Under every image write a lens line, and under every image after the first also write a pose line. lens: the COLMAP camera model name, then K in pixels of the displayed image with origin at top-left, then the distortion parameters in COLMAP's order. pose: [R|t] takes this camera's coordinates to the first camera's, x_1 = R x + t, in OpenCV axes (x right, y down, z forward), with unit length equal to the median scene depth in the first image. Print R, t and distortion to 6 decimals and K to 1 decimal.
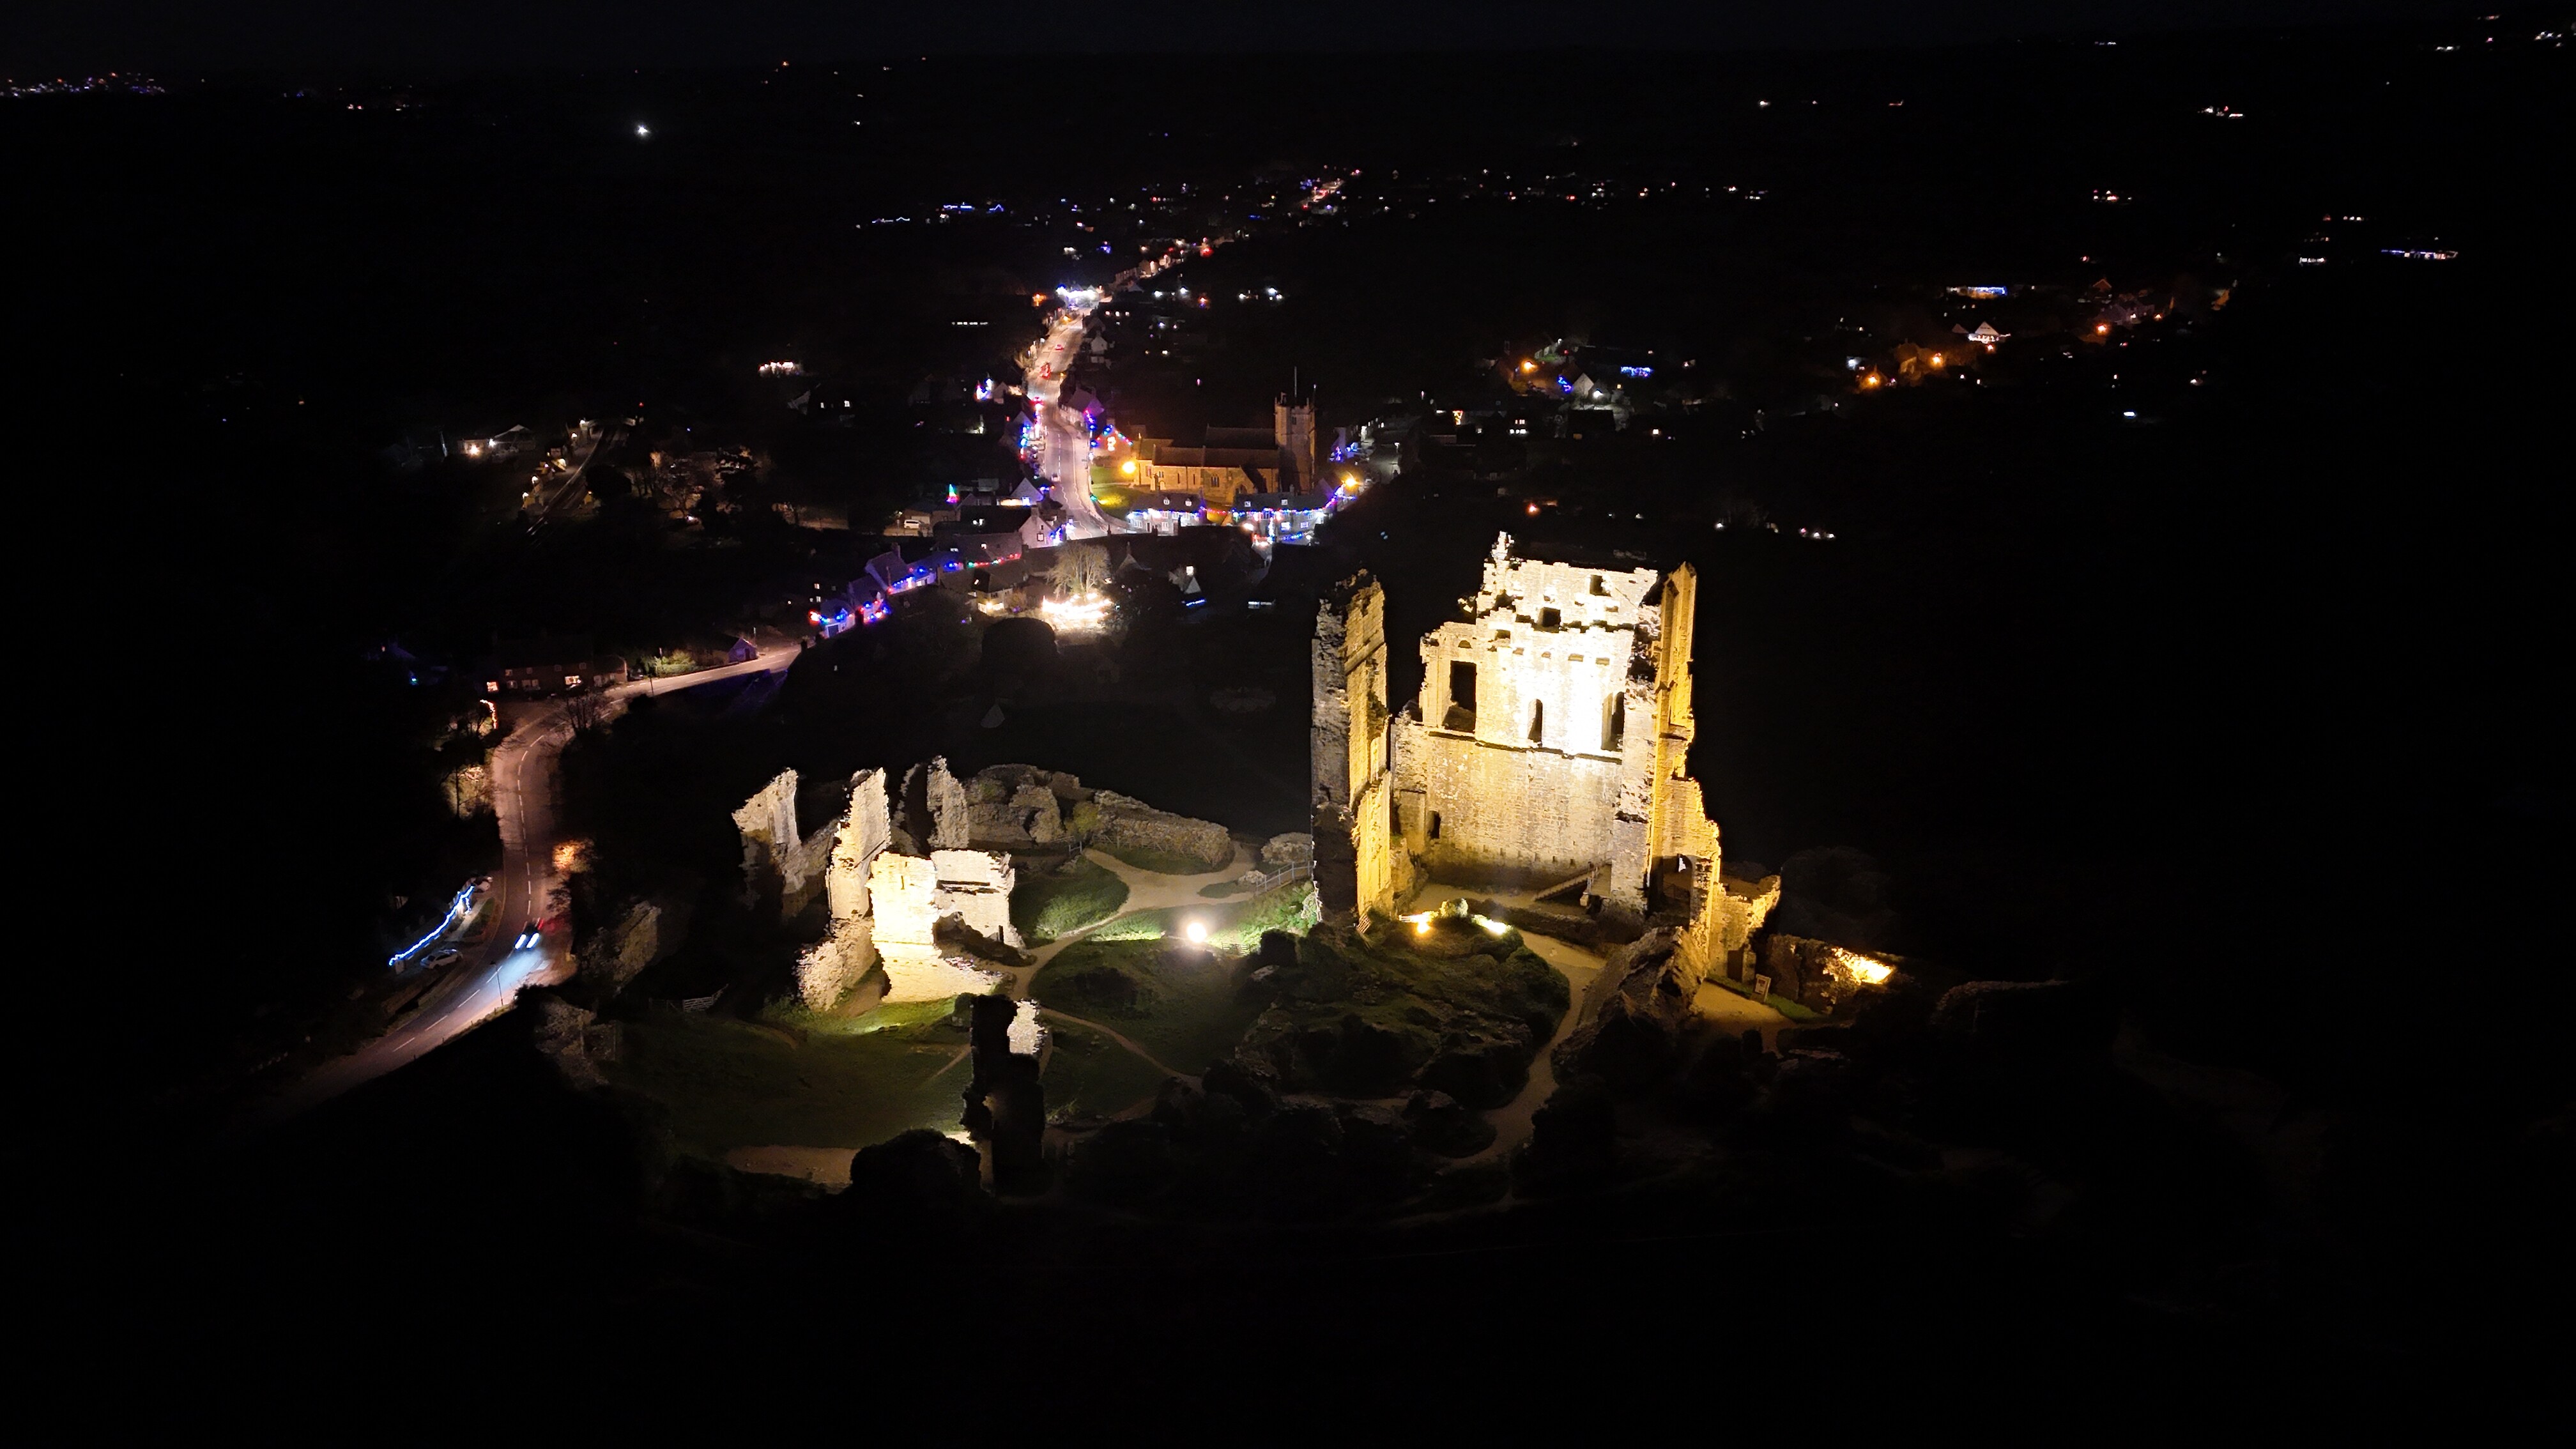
lens RADIAL K [[1883.2, 0, 1288.0], [0, 1883.2, 724.5], [0, 0, 1]] dist [0.130680, -0.244509]
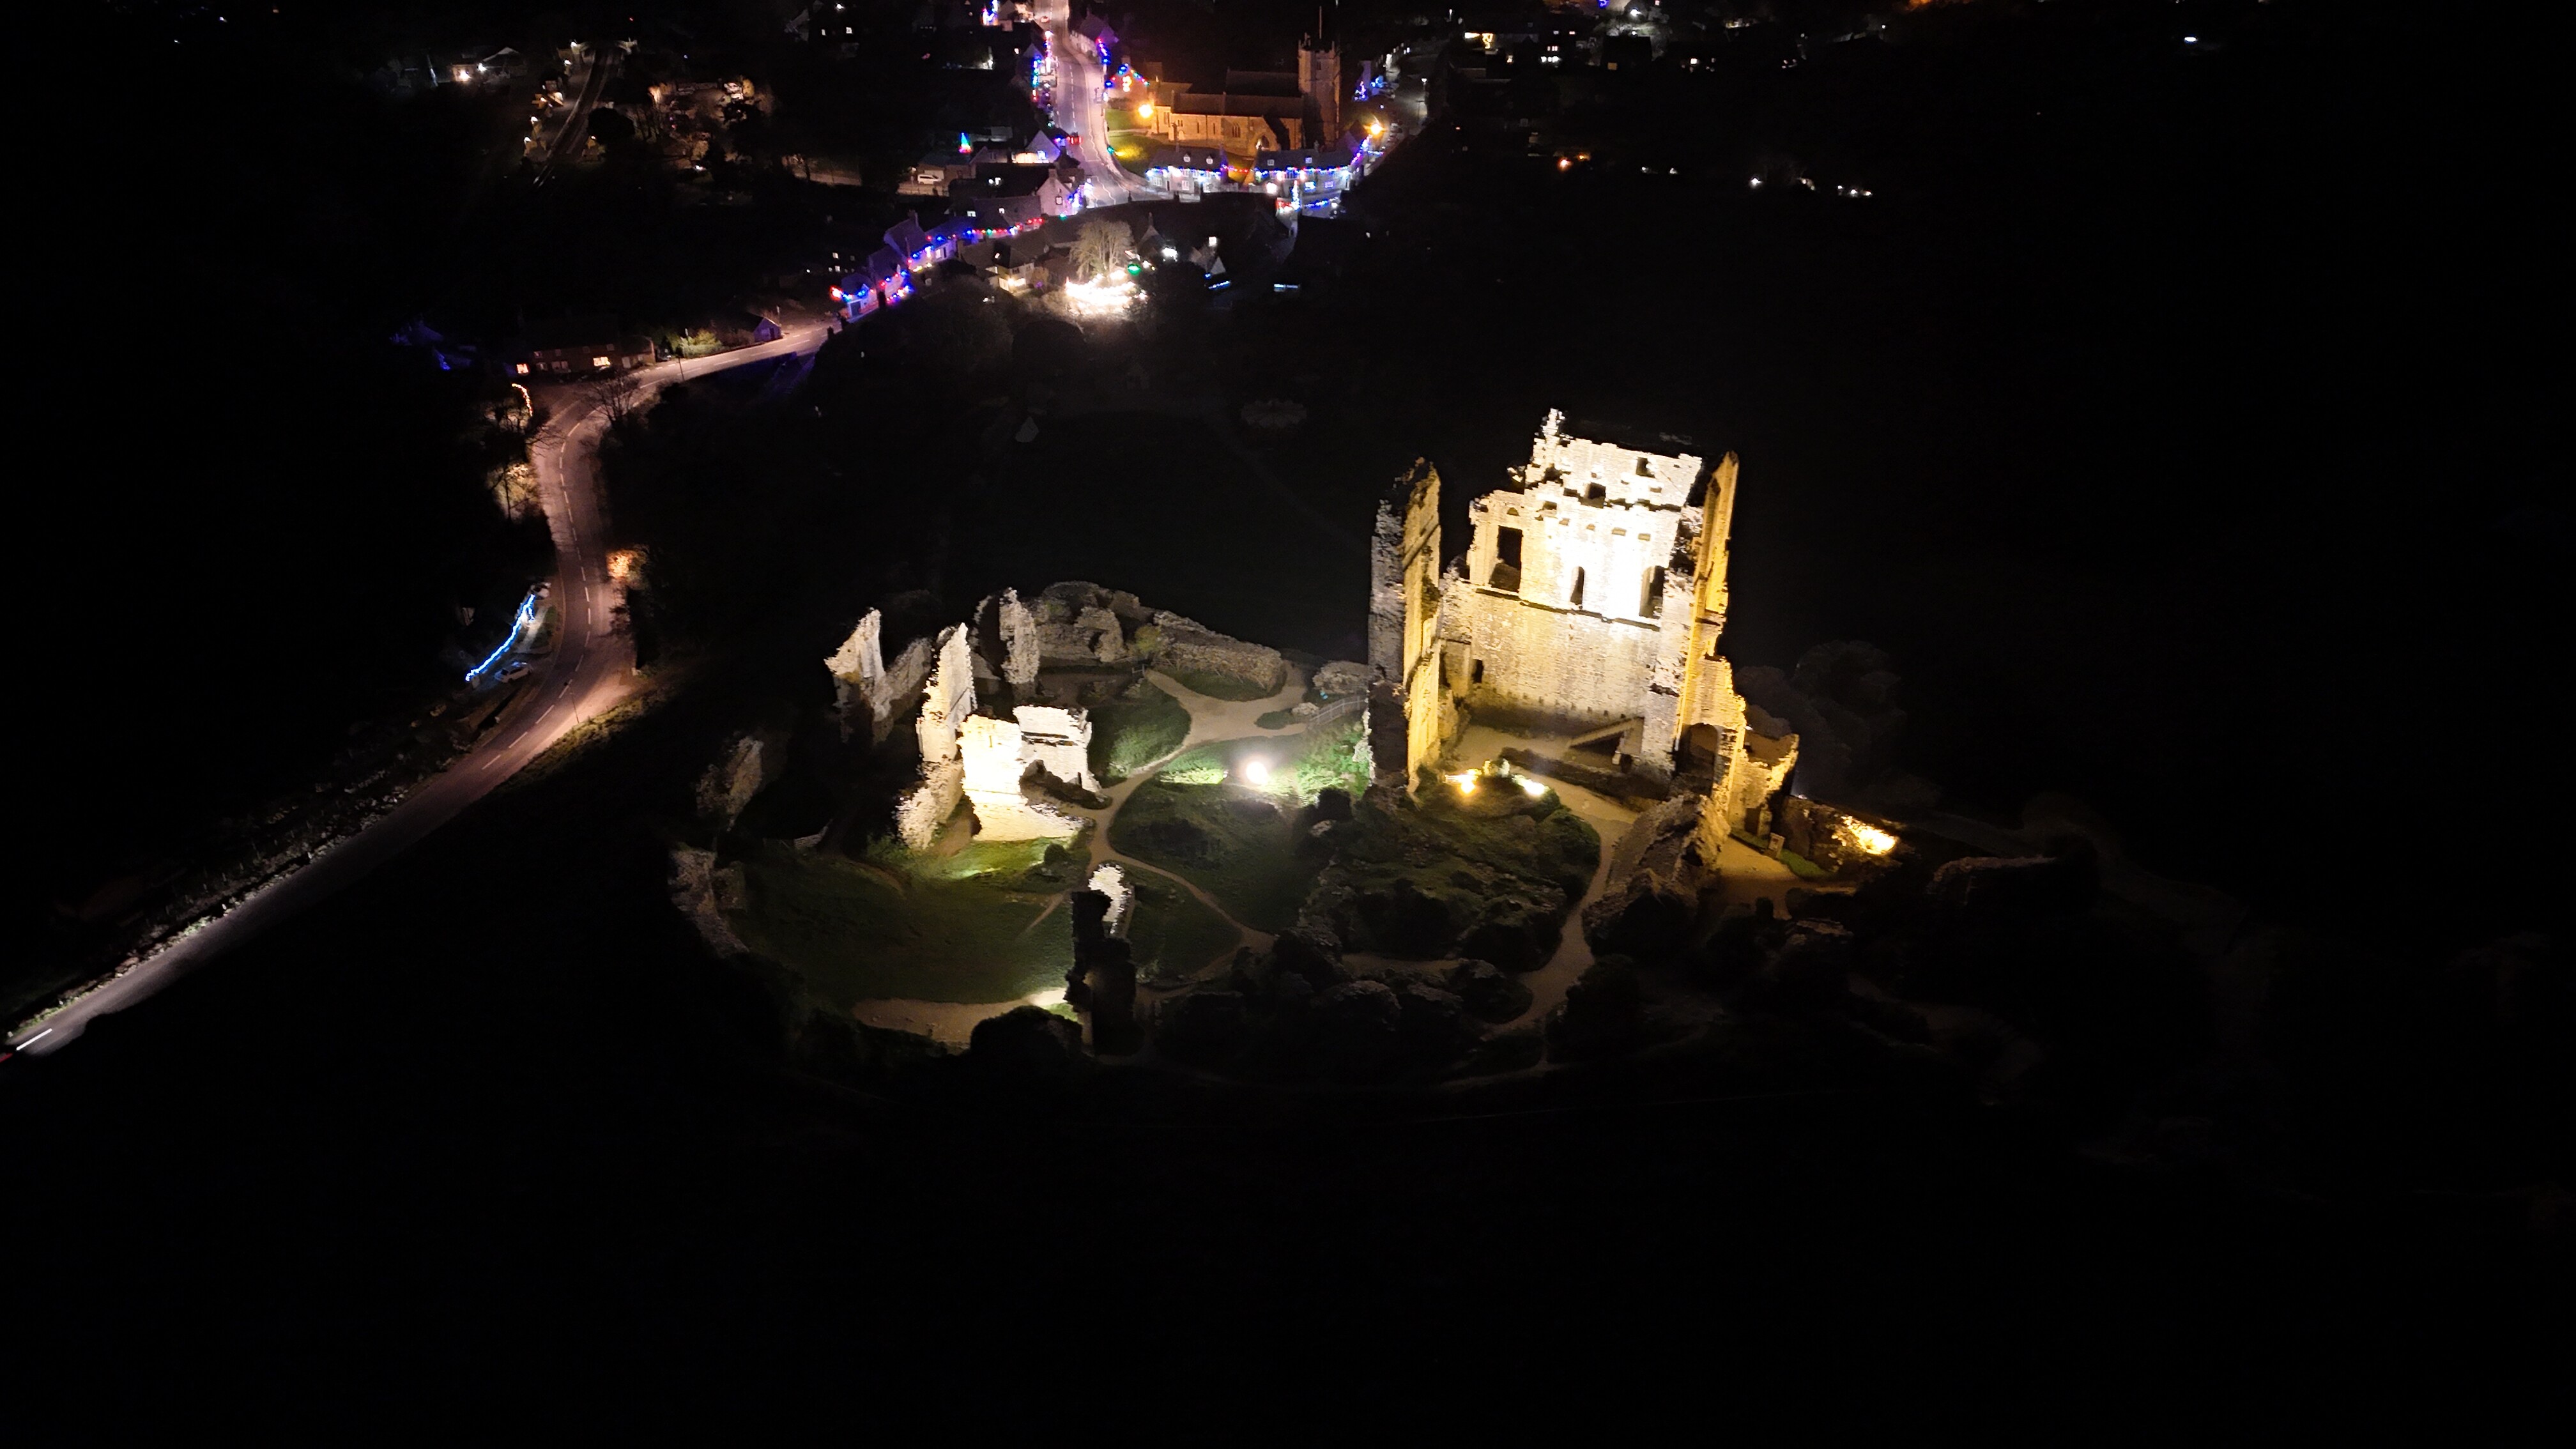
lens RADIAL K [[1883.2, 0, 1288.0], [0, 1883.2, 724.5], [0, 0, 1]] dist [0.130680, -0.244509]
pose [[0.999985, 0.005287, -0.001447, -0.028398], [-0.004835, 0.975123, 0.221613, -0.153645], [0.002583, -0.221603, 0.975134, -0.051471]]
